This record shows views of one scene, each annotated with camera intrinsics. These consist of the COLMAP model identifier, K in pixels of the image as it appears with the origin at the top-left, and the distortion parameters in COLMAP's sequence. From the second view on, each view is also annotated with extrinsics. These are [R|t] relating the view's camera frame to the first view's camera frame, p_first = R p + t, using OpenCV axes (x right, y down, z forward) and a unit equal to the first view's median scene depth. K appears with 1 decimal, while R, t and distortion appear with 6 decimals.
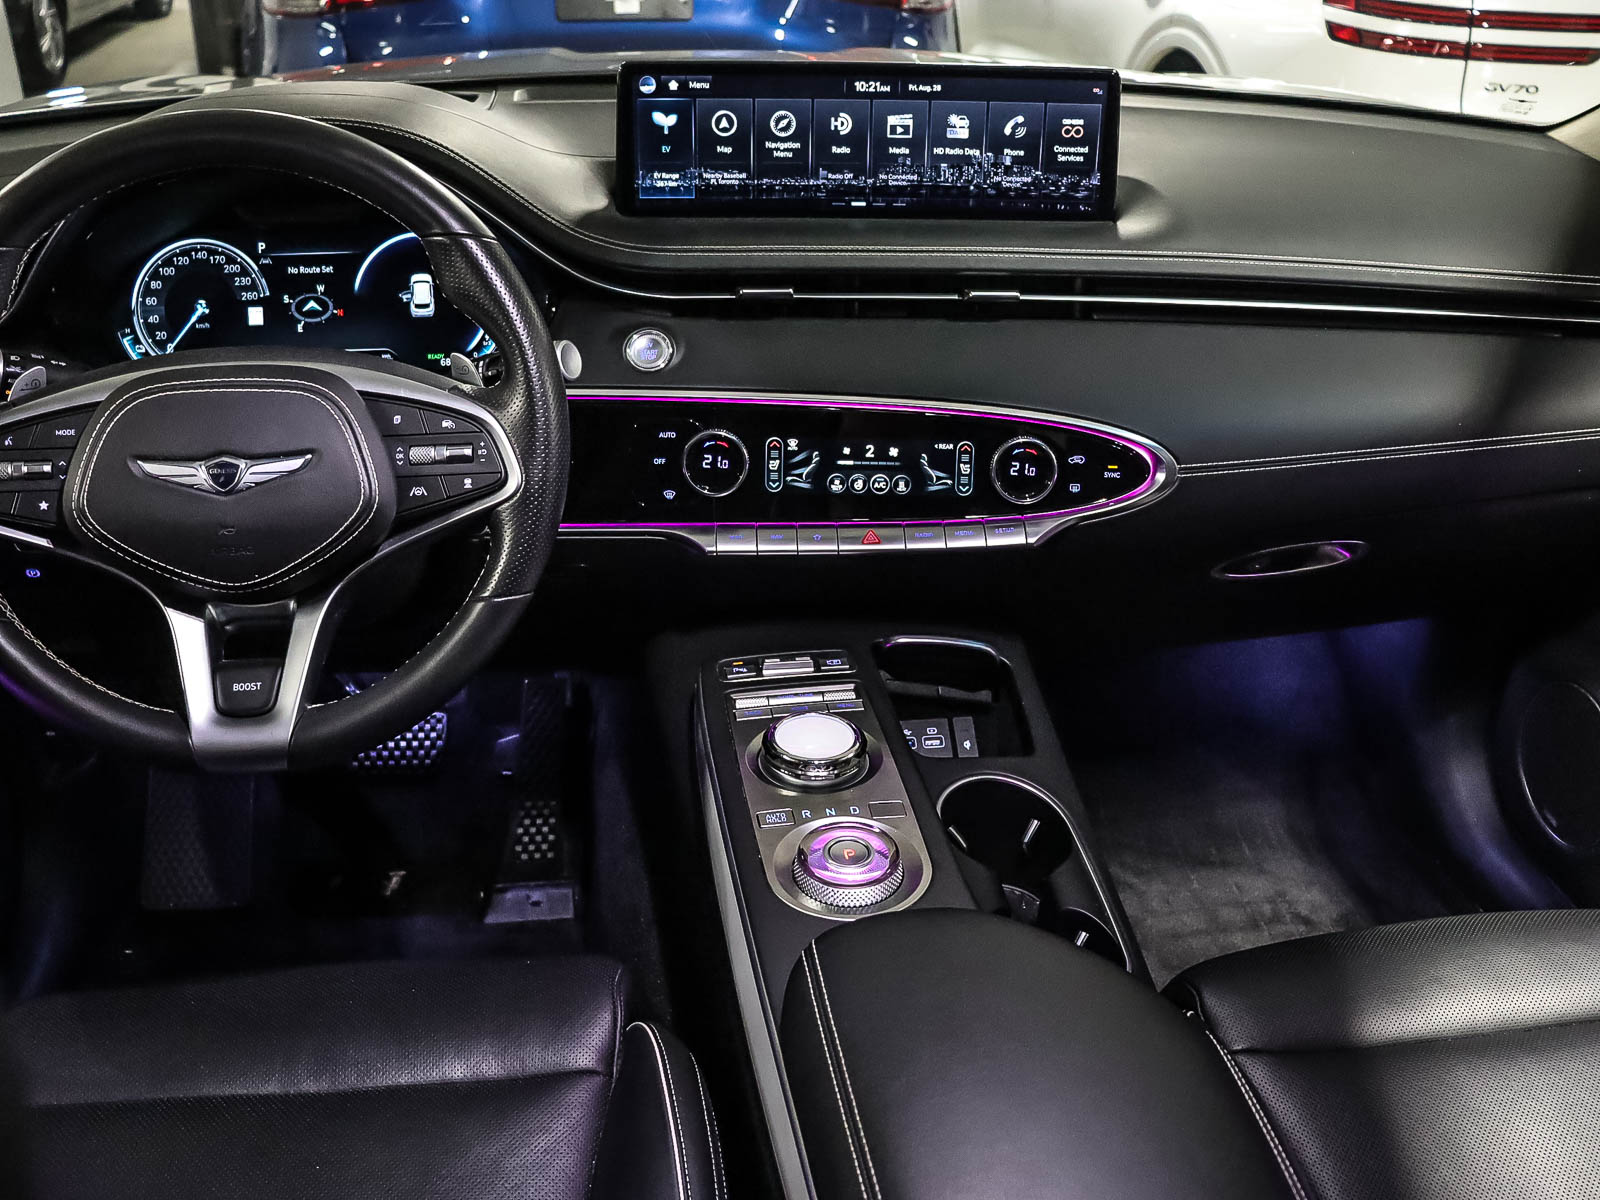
lens RADIAL K [[1478.5, 0, 800.0], [0, 1478.5, 600.0], [0, 0, 1]] dist [-0.187057, 0.171481]
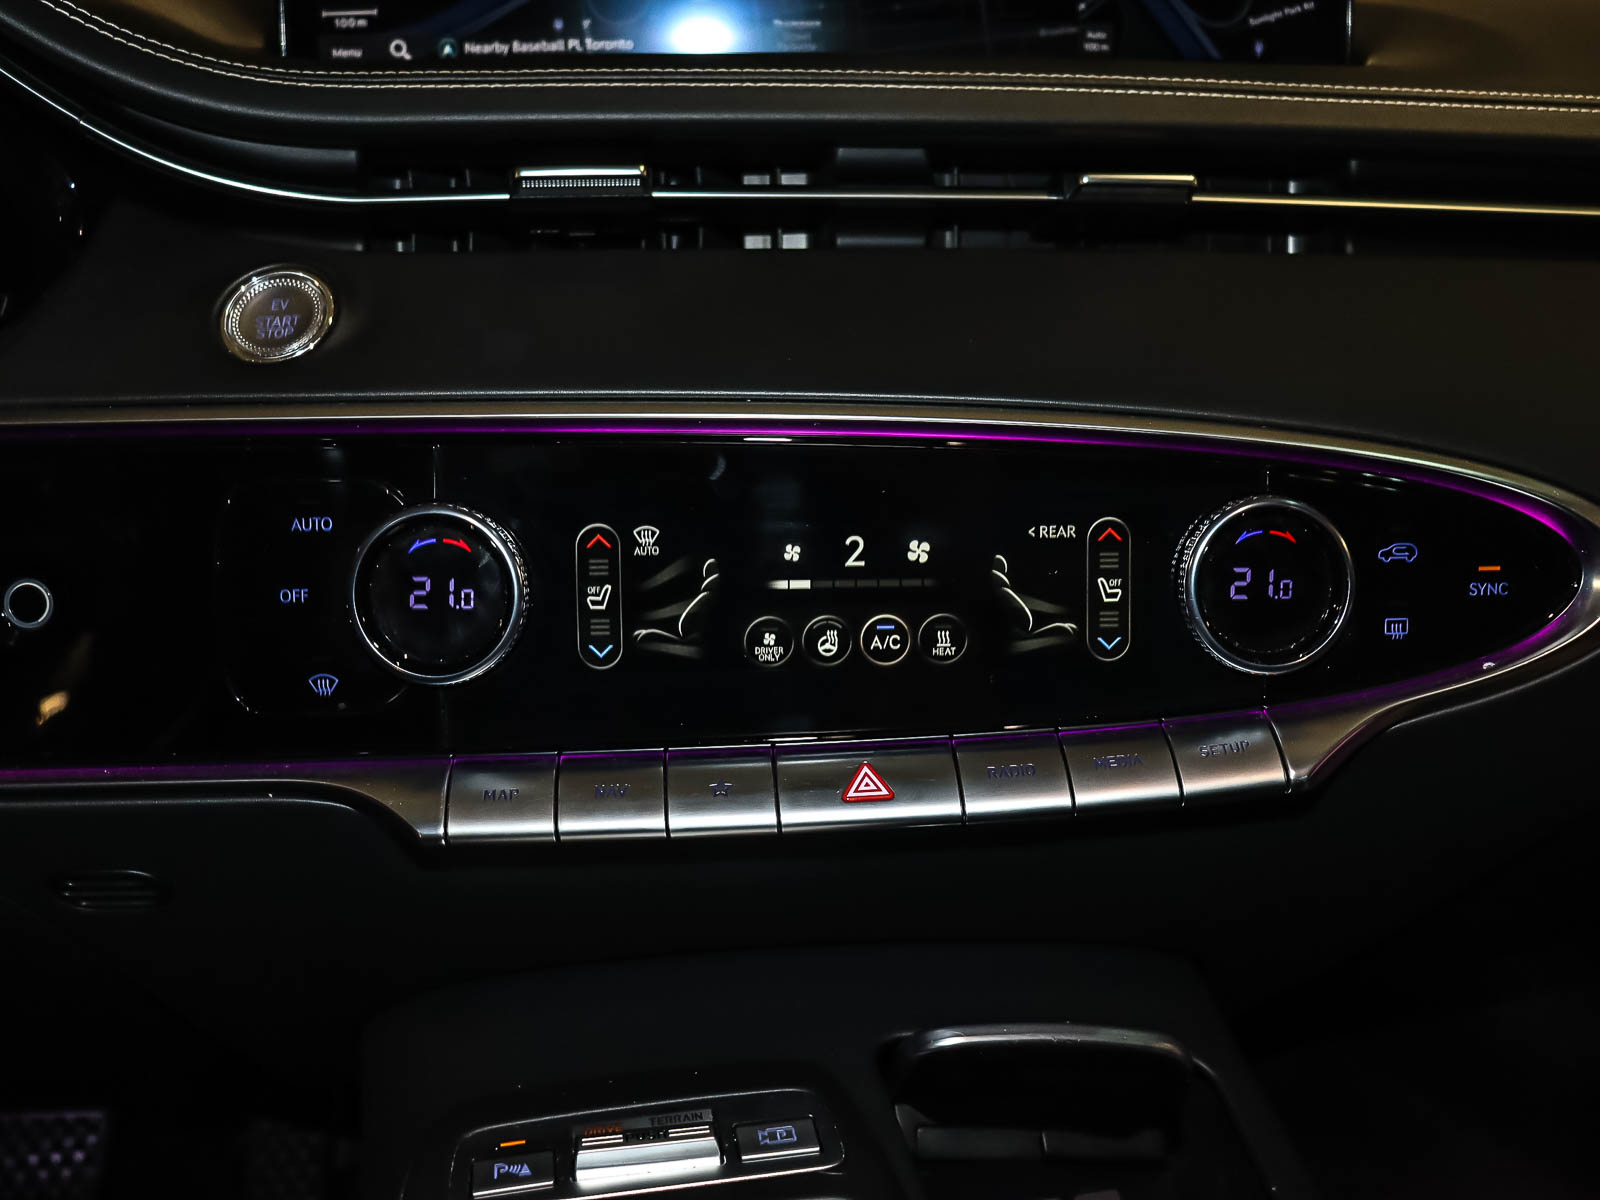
lens RADIAL K [[1478.5, 0, 800.0], [0, 1478.5, 600.0], [0, 0, 1]] dist [-0.187057, 0.171481]
pose [[0.999252, -0.033977, 0.018473, 0.026136], [0.036593, 0.985227, -0.167298, -0.026821], [-0.012516, 0.167849, 0.985733, 0.631750]]
